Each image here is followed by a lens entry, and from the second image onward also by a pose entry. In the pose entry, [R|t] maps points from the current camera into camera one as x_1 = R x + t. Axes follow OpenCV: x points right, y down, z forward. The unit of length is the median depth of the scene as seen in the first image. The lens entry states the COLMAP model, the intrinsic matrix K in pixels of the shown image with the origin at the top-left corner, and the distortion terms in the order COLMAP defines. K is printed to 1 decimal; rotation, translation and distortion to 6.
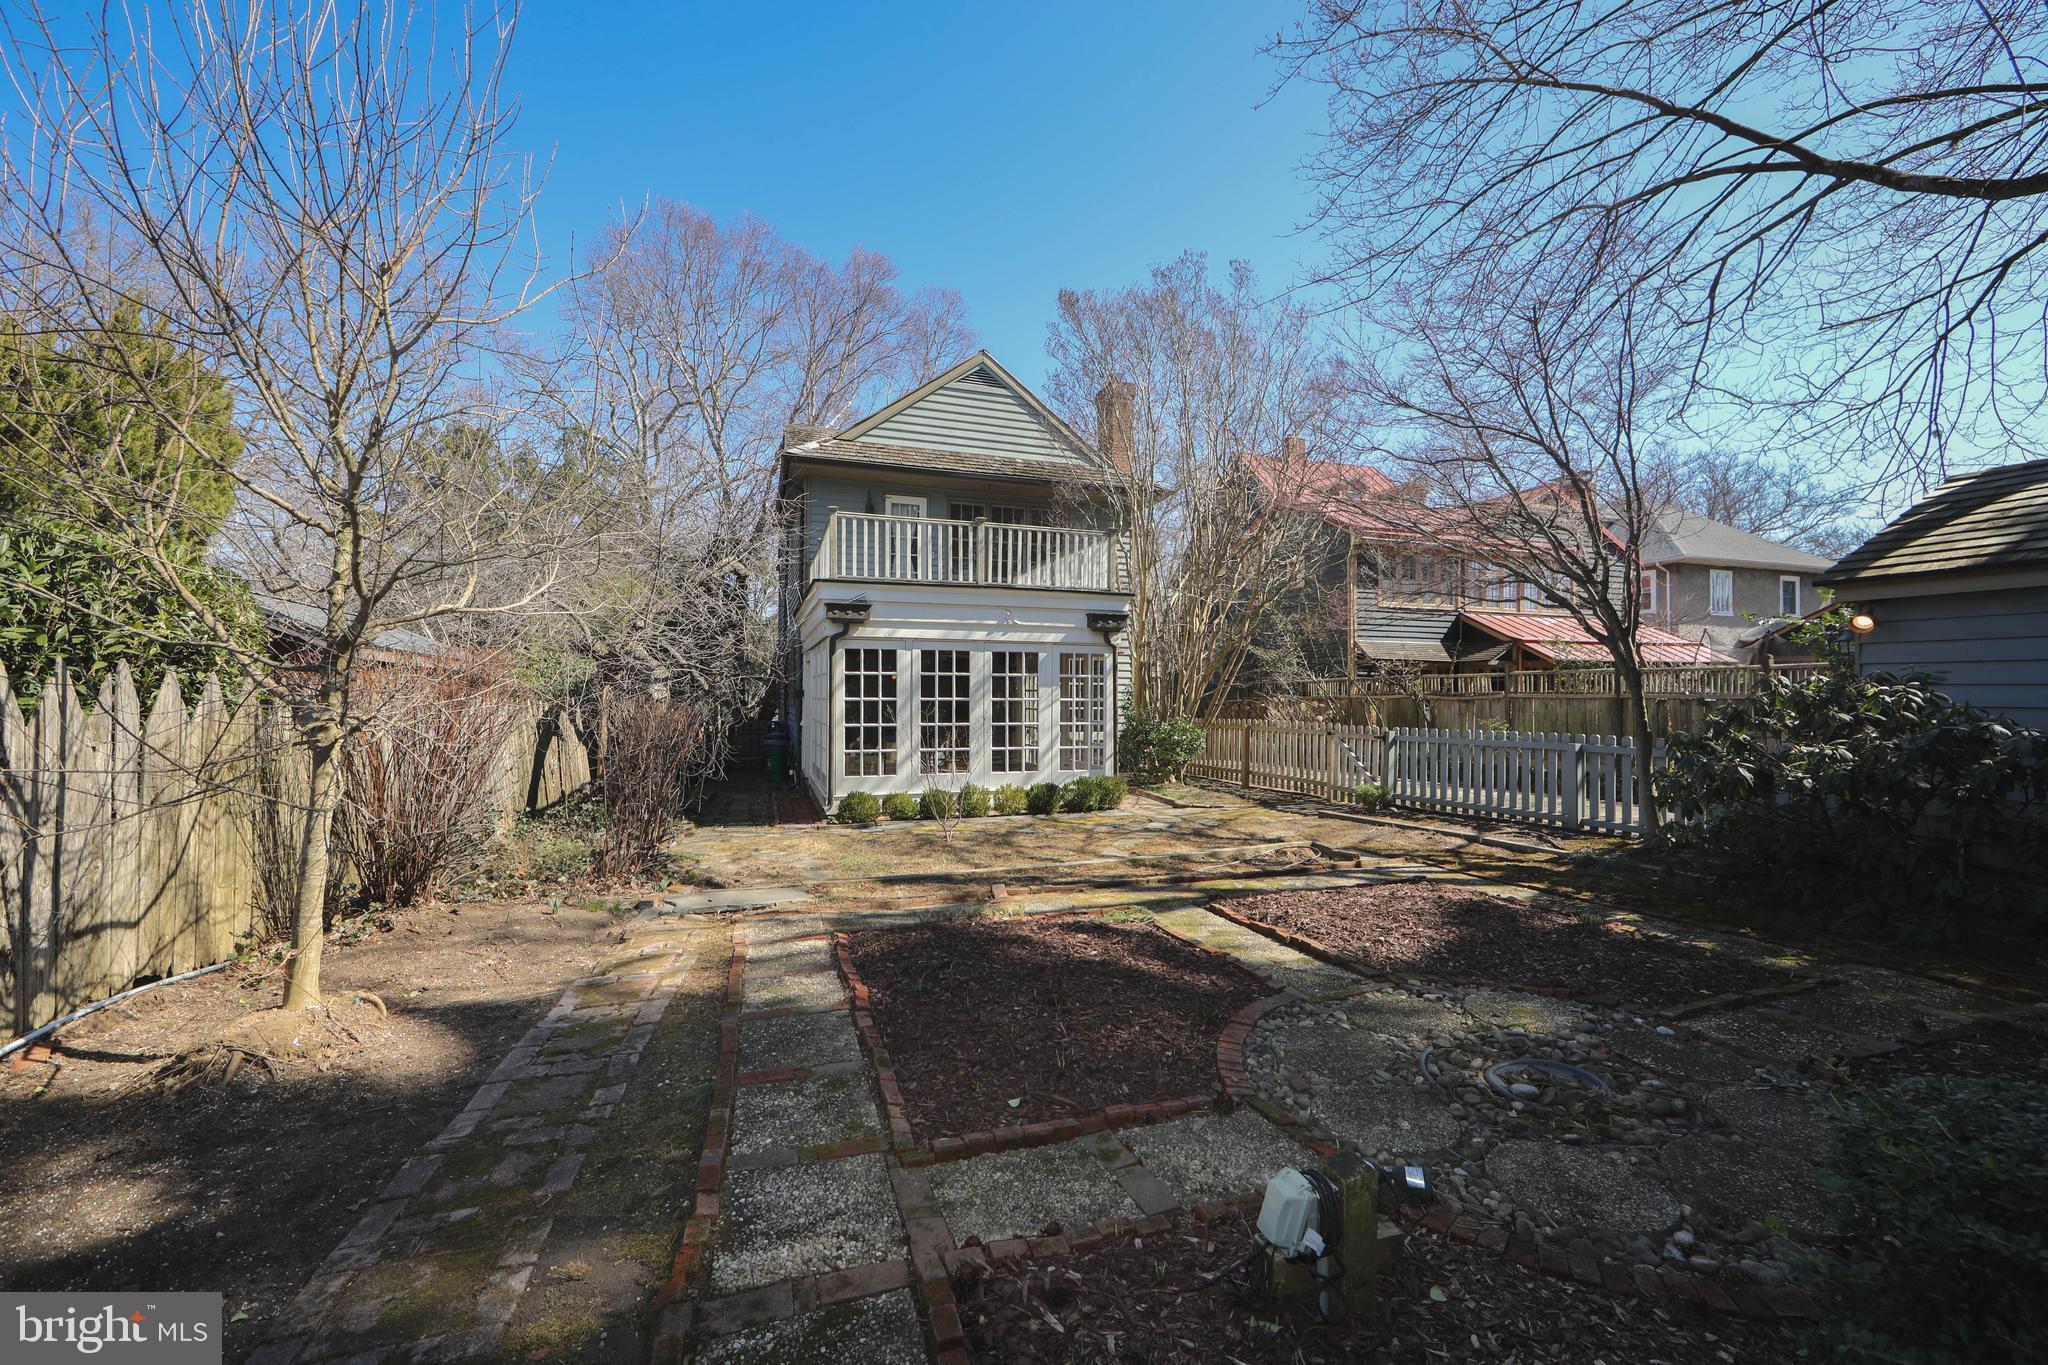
lens RADIAL K [[826.7, 0, 1024.0], [0, 826.7, 682.5], [0, 0, 1]] dist [0.000862, 0.000072]
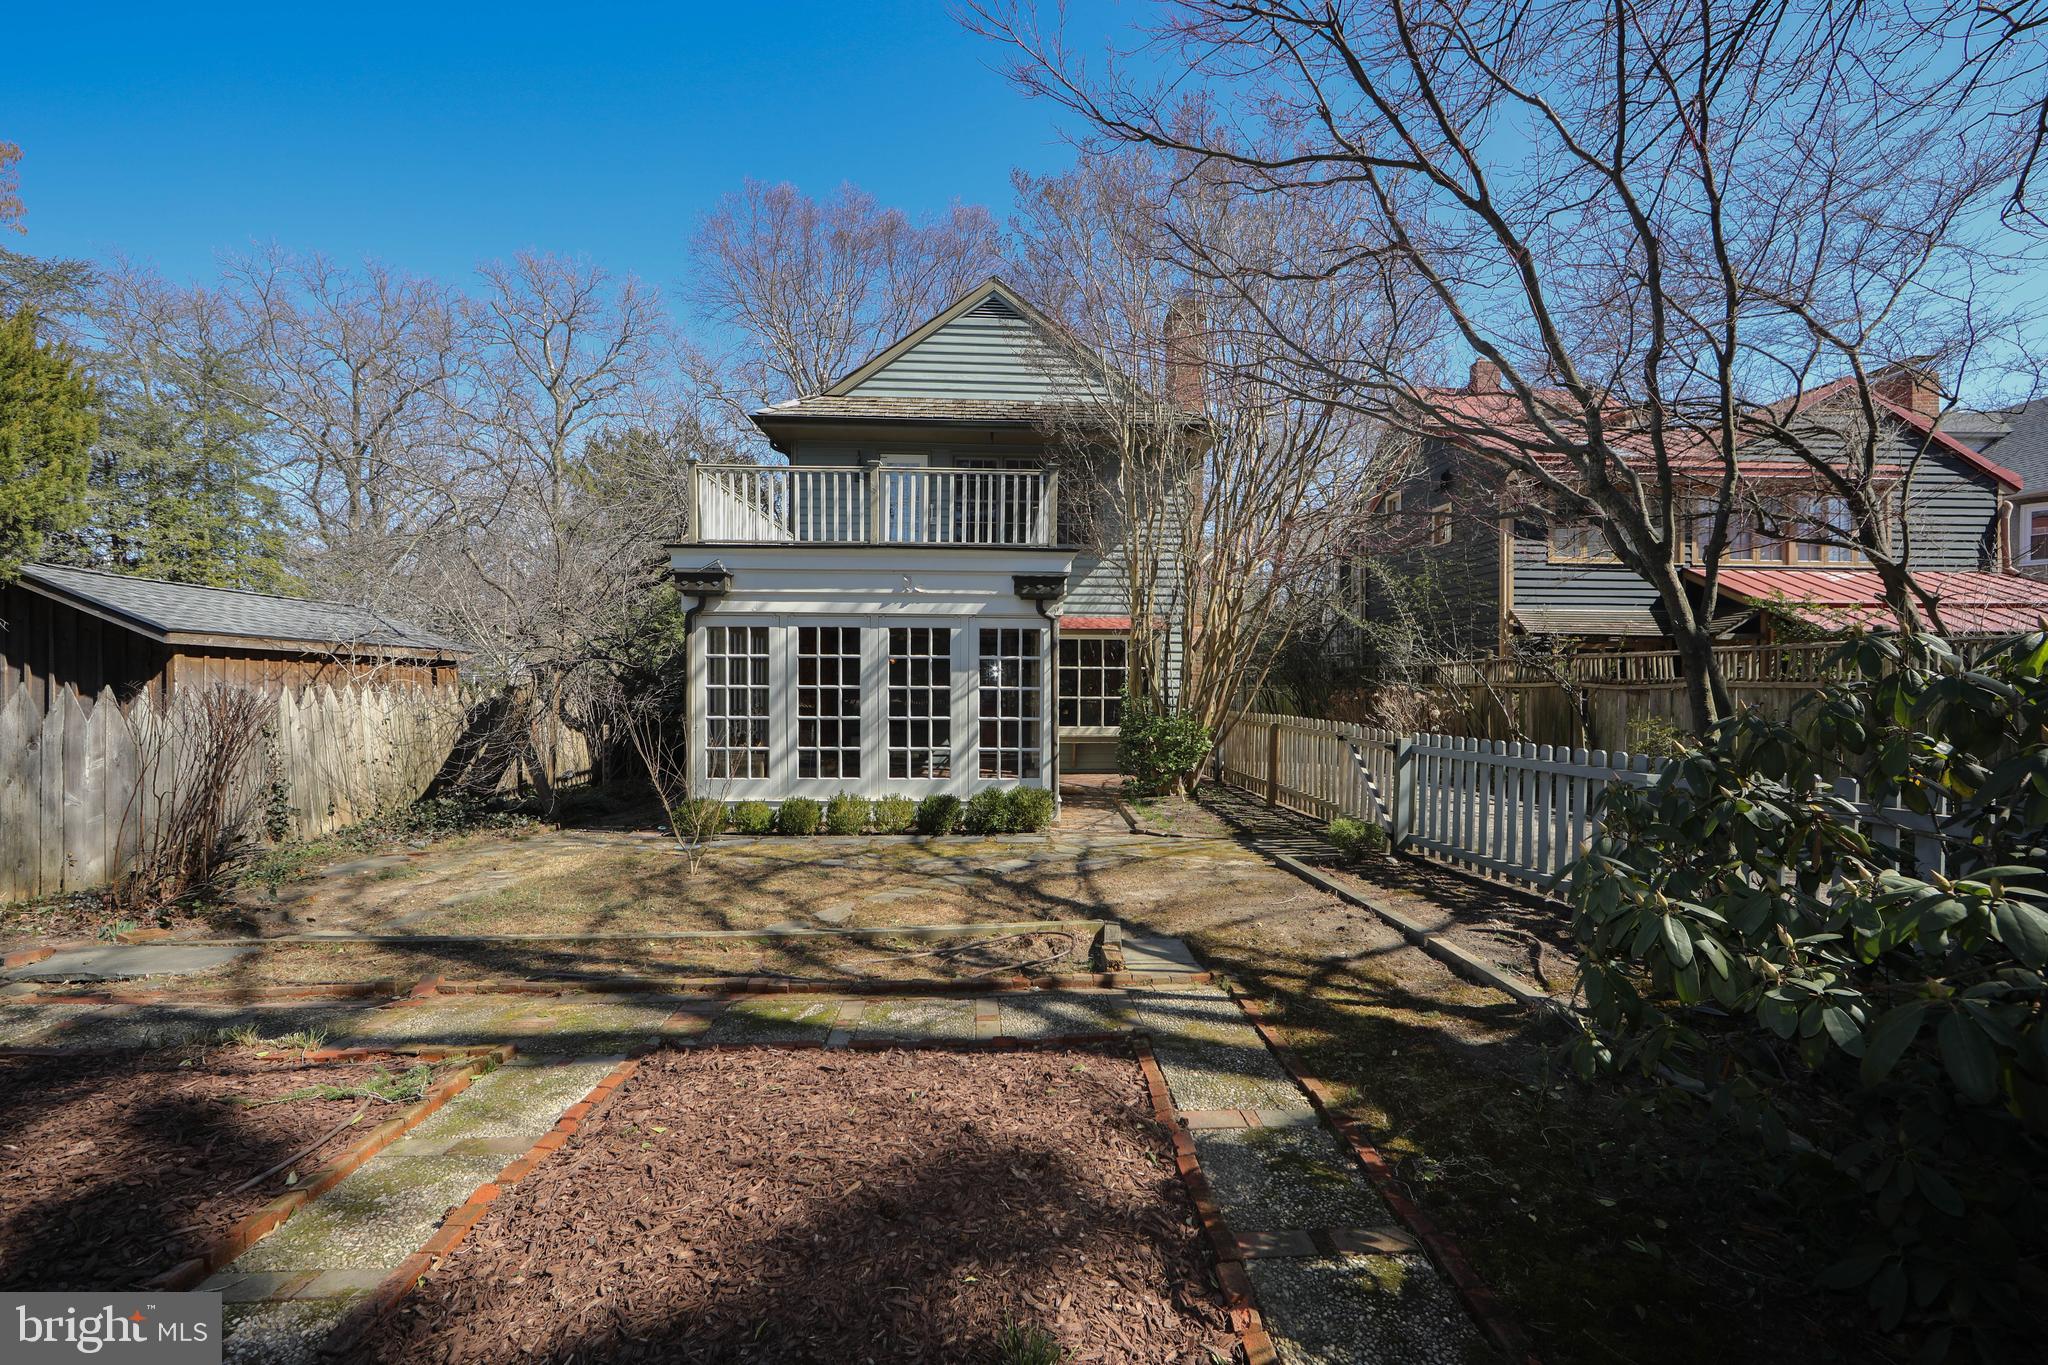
lens RADIAL K [[827.7, 0, 1029.7], [0, 827.7, 678.1], [0, 0, 1]] dist [-0.002995, -0.000267]
pose [[0.961200, 0.000286, -0.275851, 0.315092], [0.002953, 0.999931, 0.011328, 0.002708], [0.275836, -0.011703, 0.961134, 0.267381]]
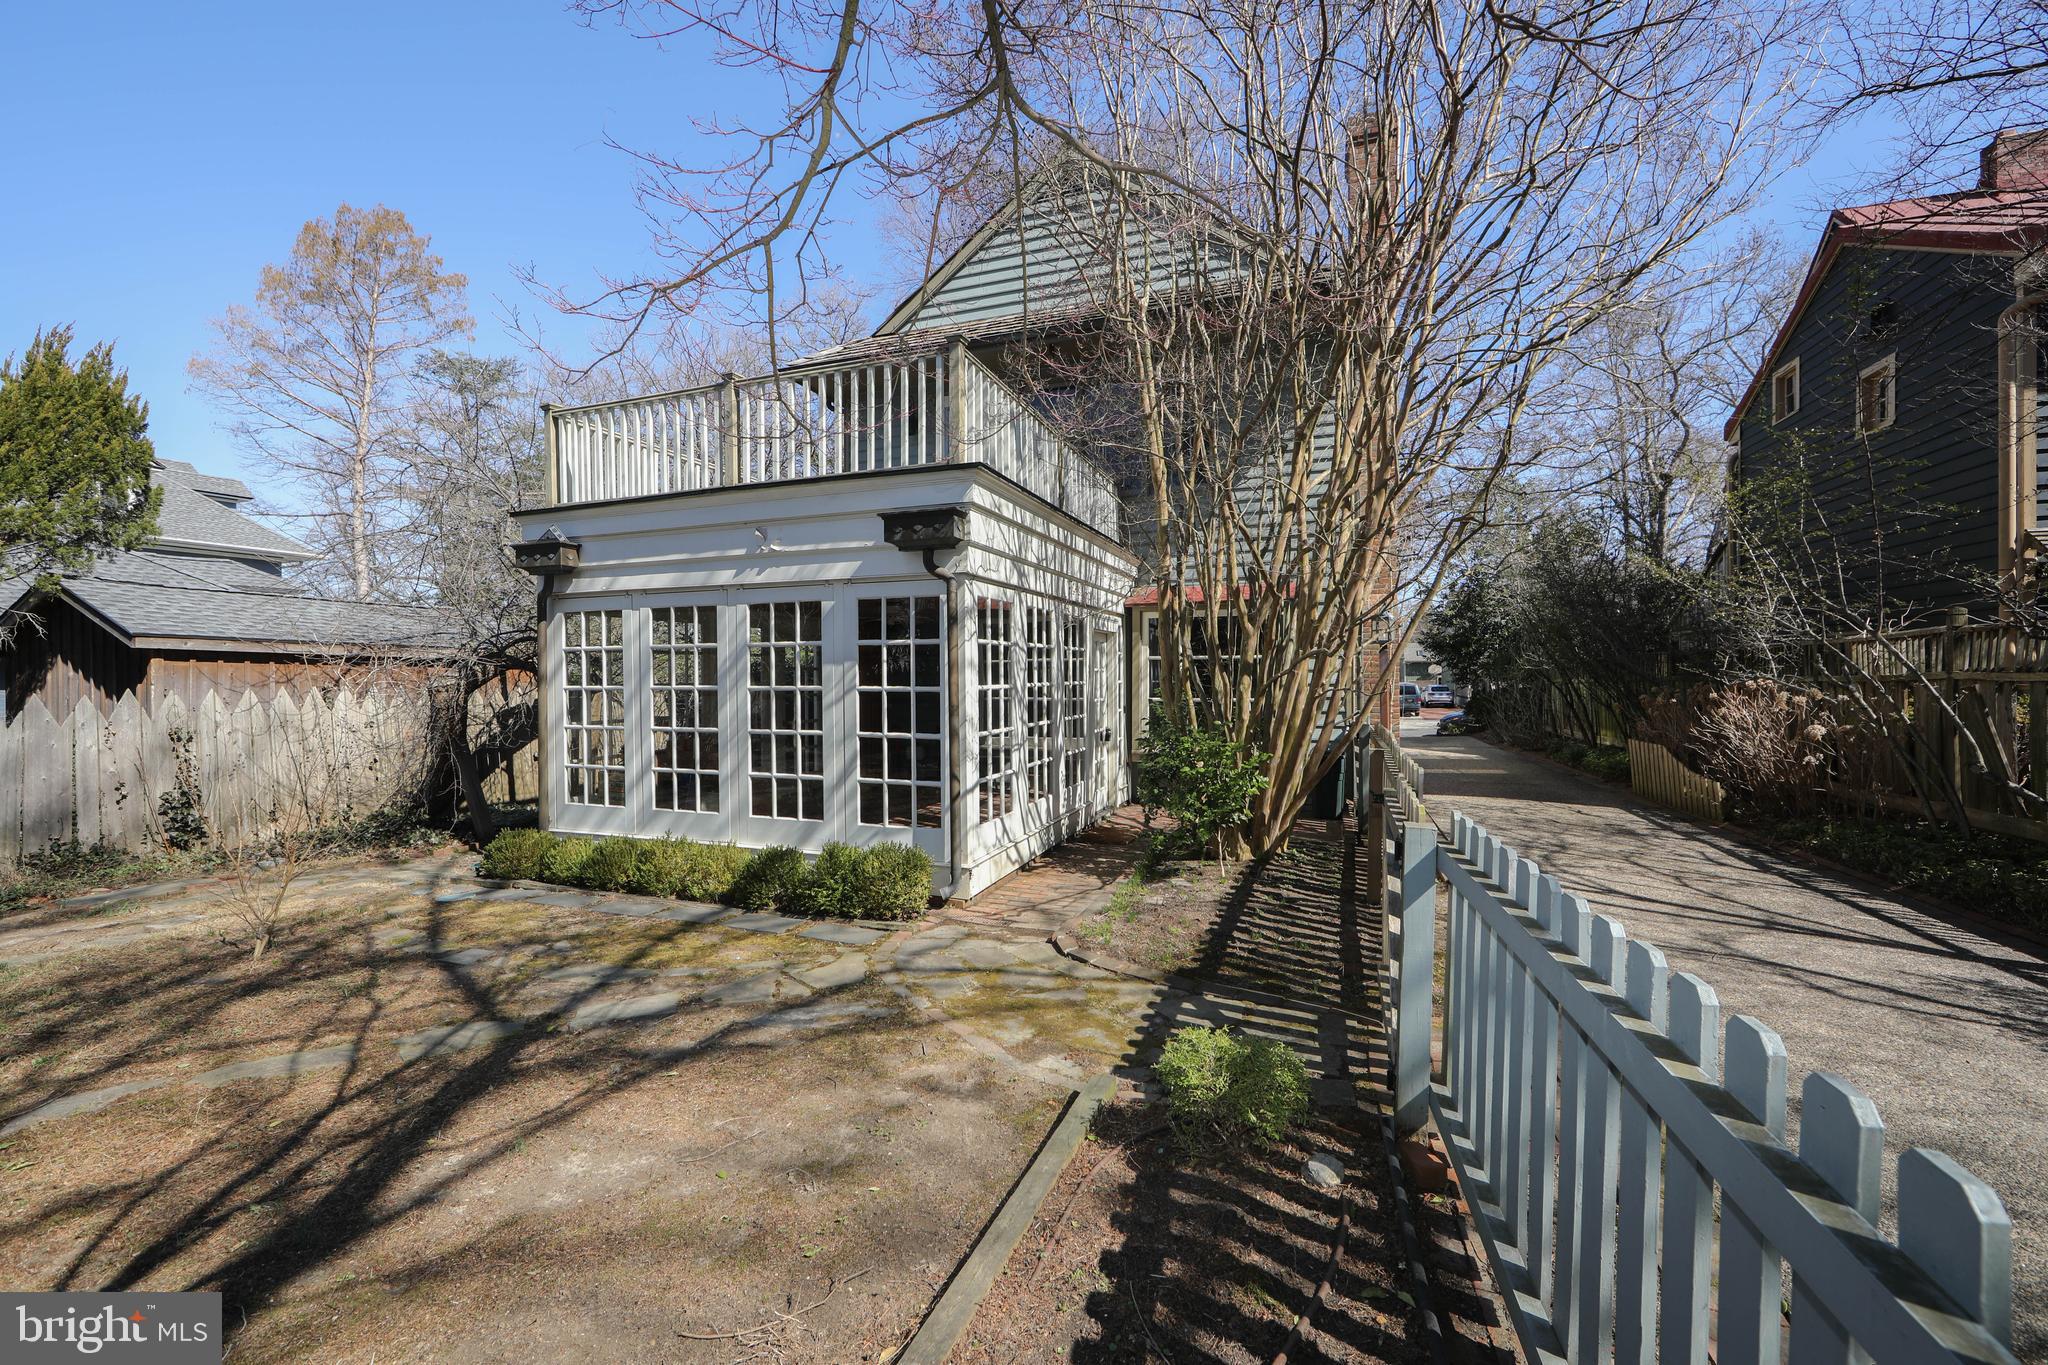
lens RADIAL K [[827.7, 0, 1029.7], [0, 827.7, 678.1], [0, 0, 1]] dist [-0.002995, -0.000267]
pose [[0.773977, -0.006468, -0.633180, 0.473749], [0.016729, 0.999808, 0.010237, 0.011190], [0.632992, -0.018516, 0.773937, 0.683707]]
